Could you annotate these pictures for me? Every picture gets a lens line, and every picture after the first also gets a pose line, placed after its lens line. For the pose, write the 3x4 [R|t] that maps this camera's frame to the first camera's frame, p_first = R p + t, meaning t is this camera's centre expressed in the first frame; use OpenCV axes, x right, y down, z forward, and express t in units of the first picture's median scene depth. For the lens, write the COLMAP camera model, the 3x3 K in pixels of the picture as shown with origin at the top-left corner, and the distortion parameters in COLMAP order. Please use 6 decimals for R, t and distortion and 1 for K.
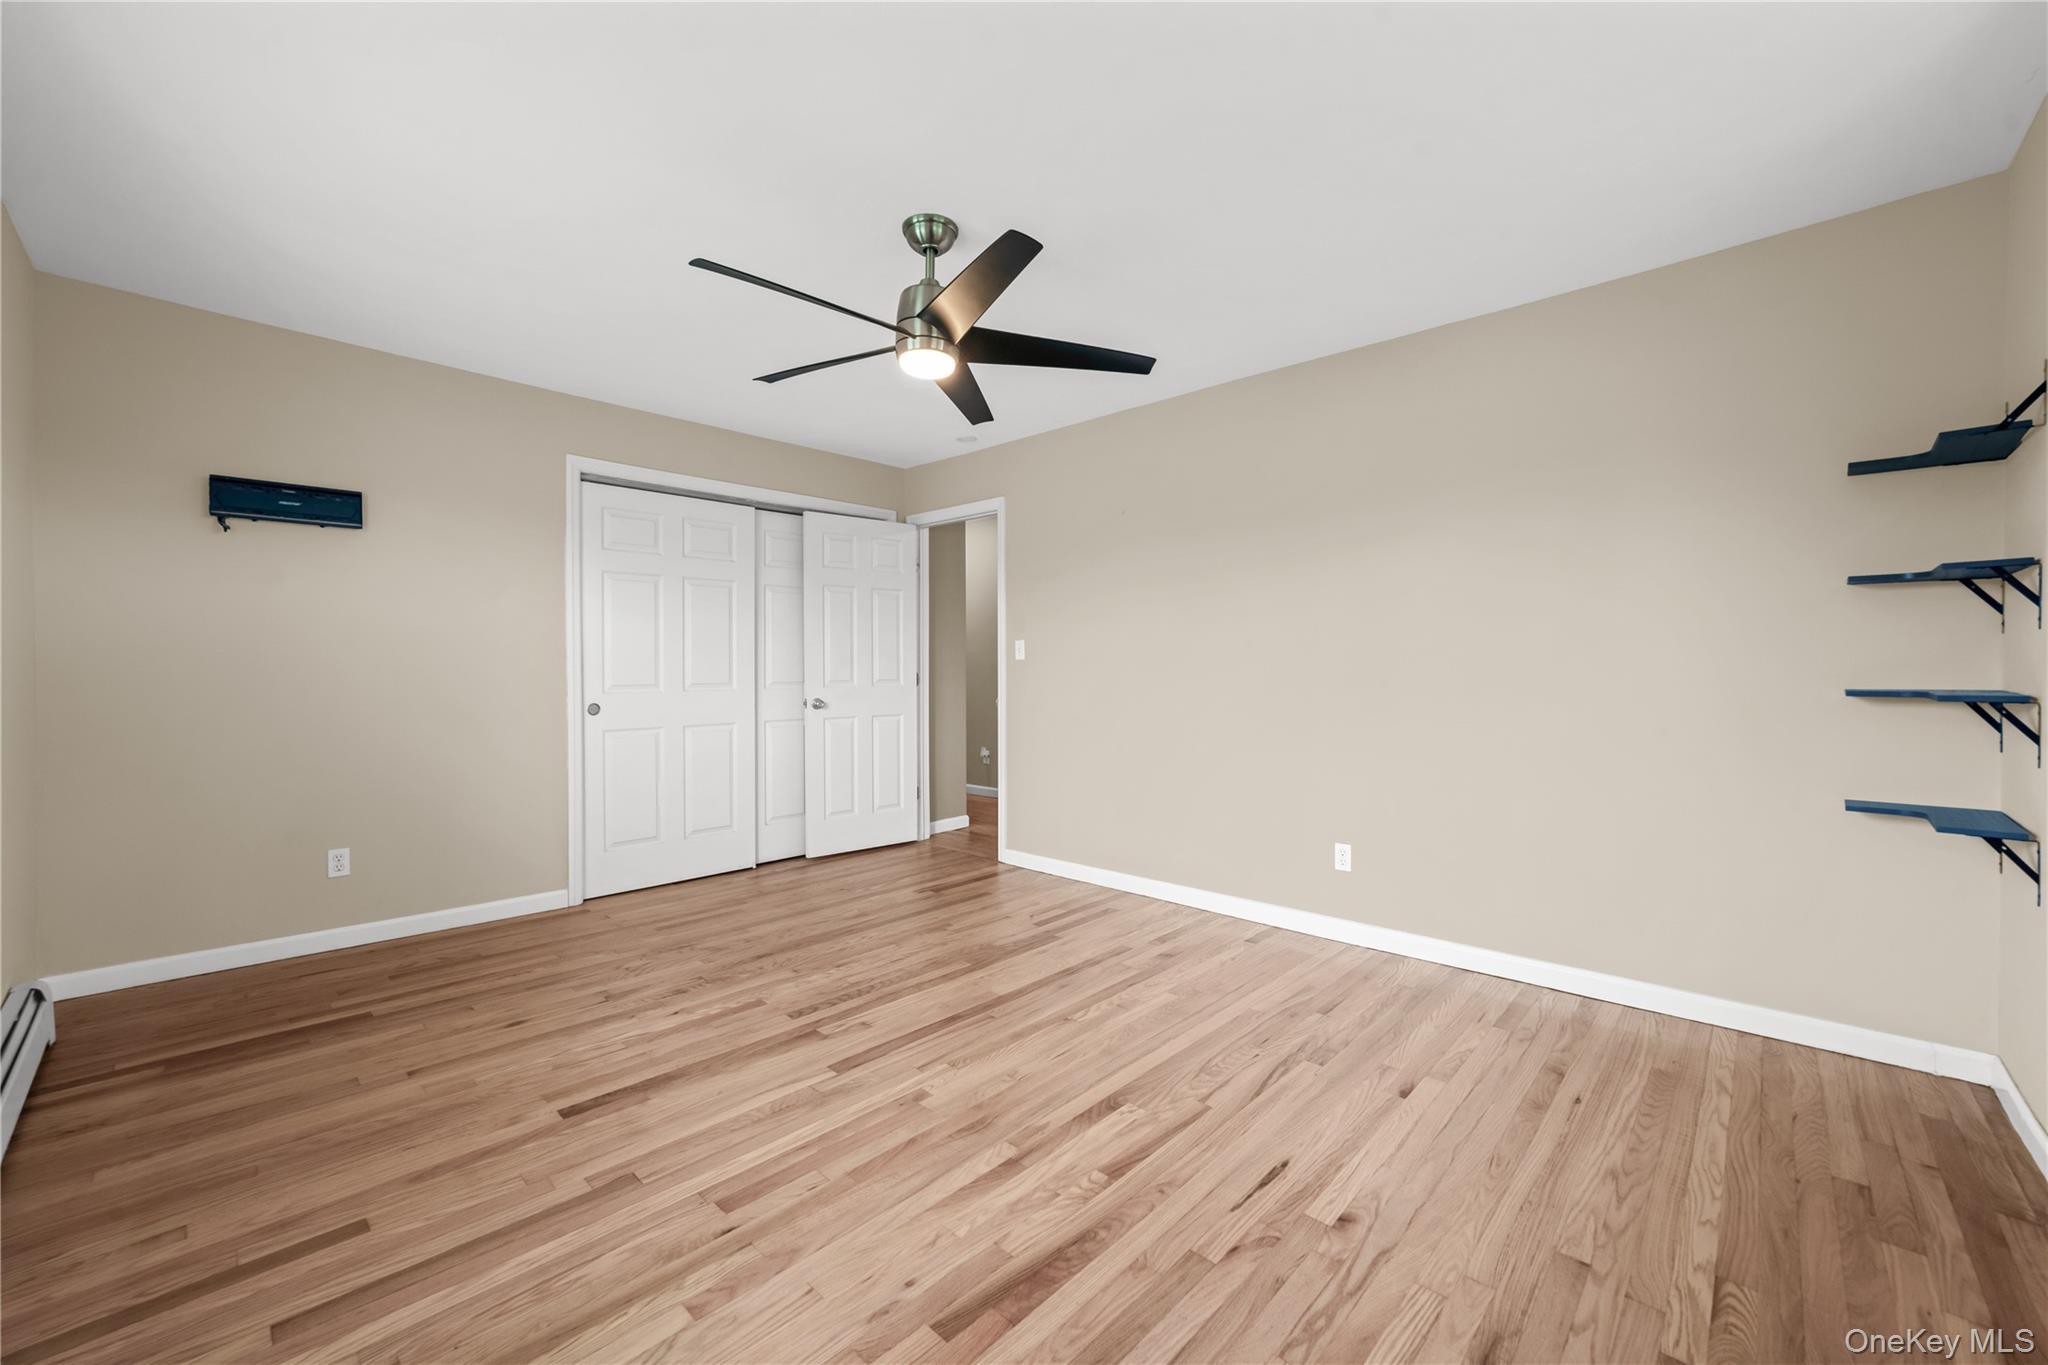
lens RADIAL K [[802.8, 0, 1024.7], [0, 802.8, 676.1], [0, 0, 1]] dist [0.000840, 0.000101]
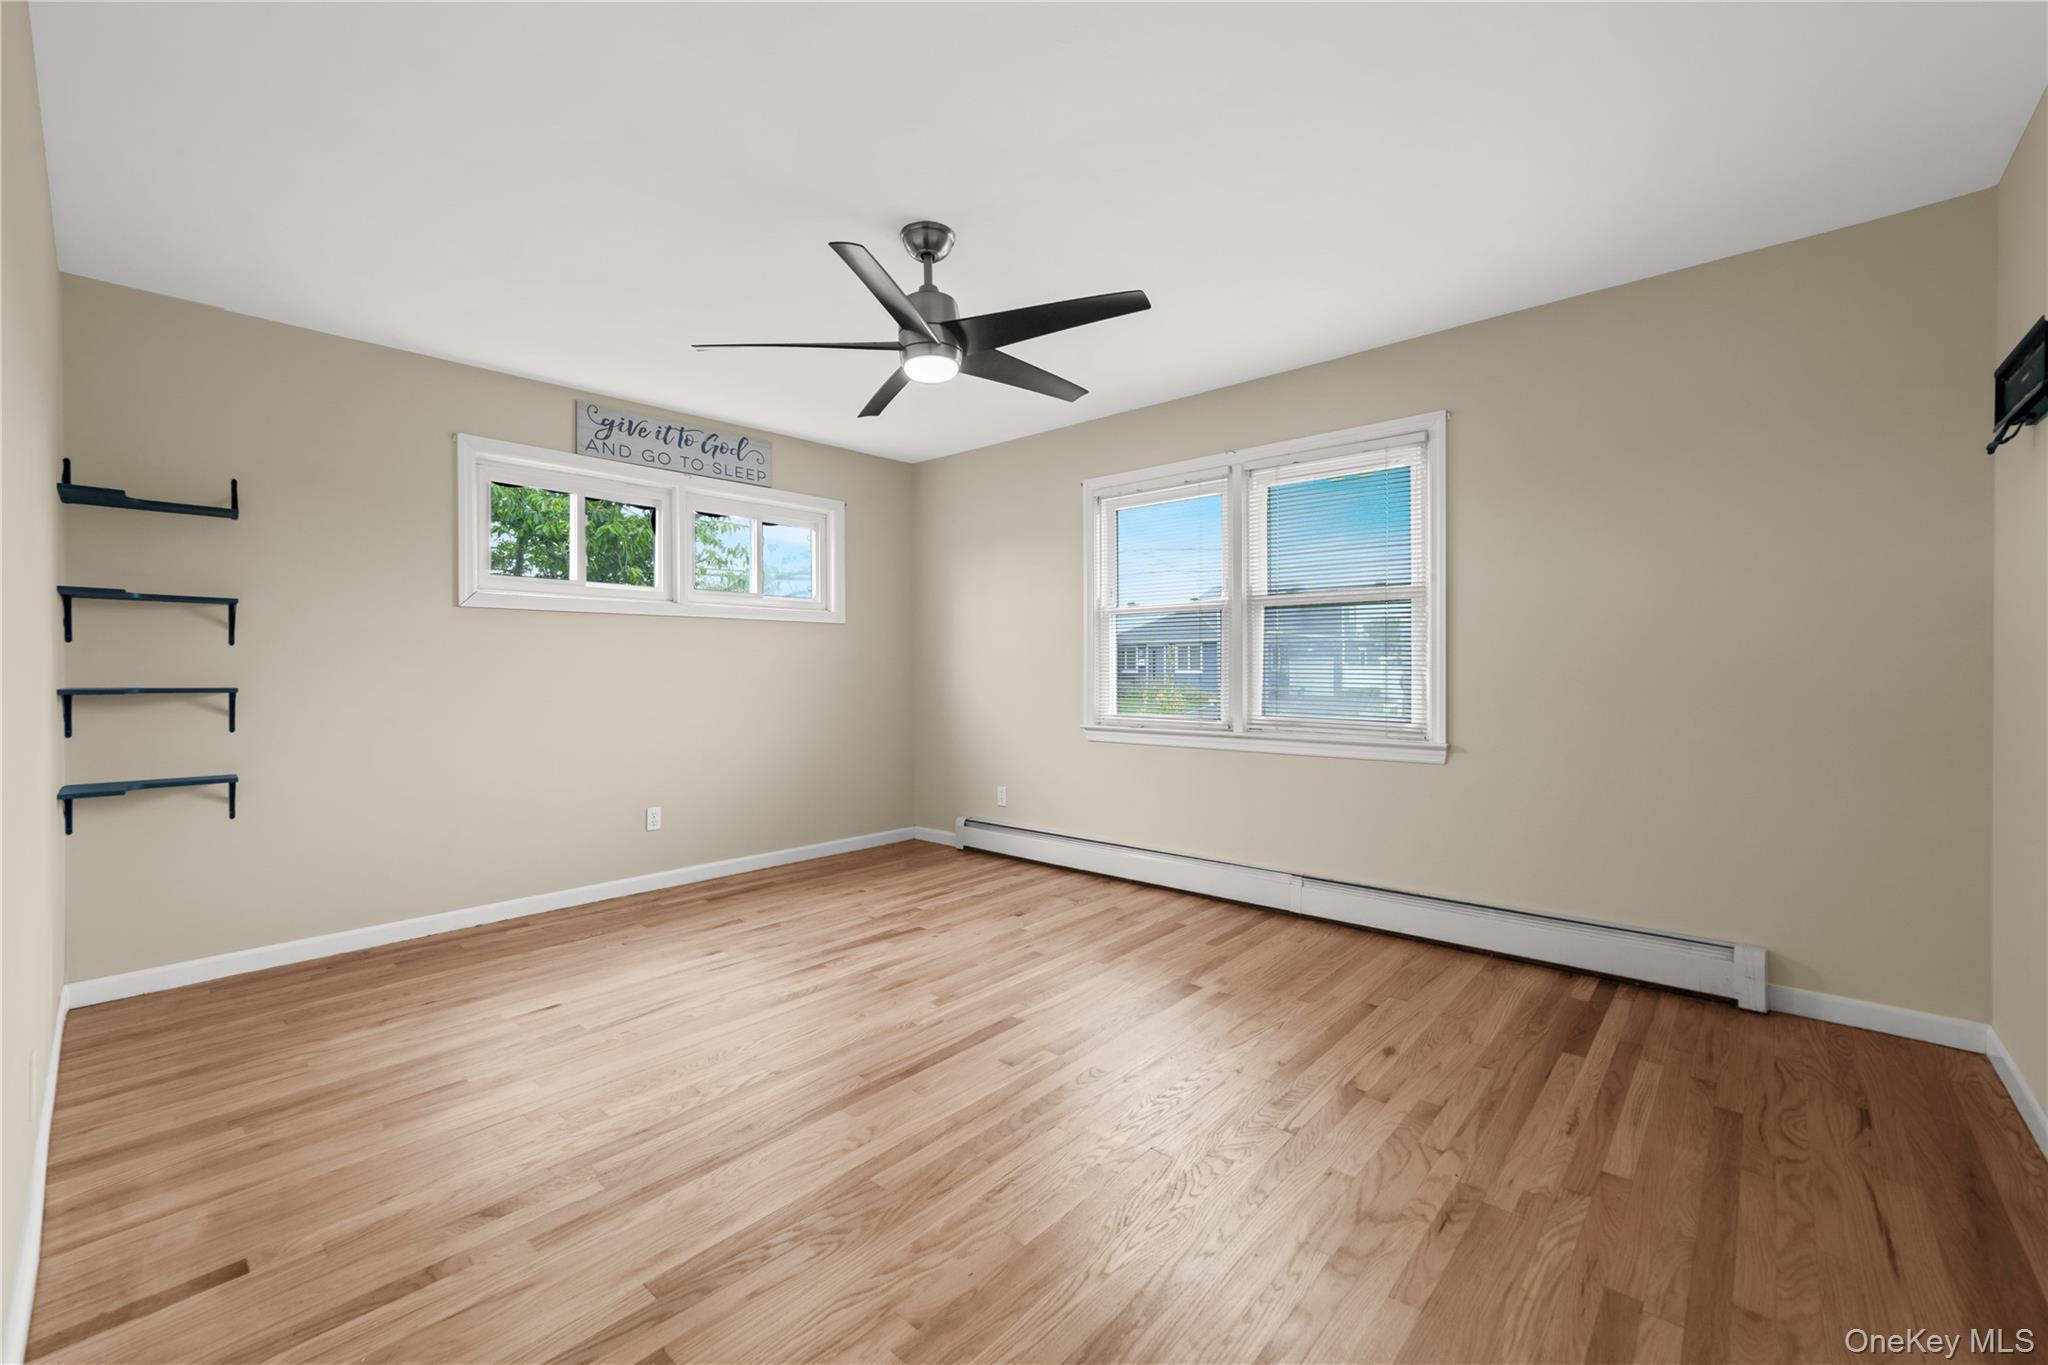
lens RADIAL K [[802.8, 0, 1024.4], [0, 802.8, 674.1], [0, 0, 1]] dist [0.000840, 0.000101]
pose [[-0.999595, 0.007873, -0.027337, -0.221577], [0.007423, 0.999836, 0.016522, -0.016802], [0.027463, 0.016312, -0.999490, 2.139070]]
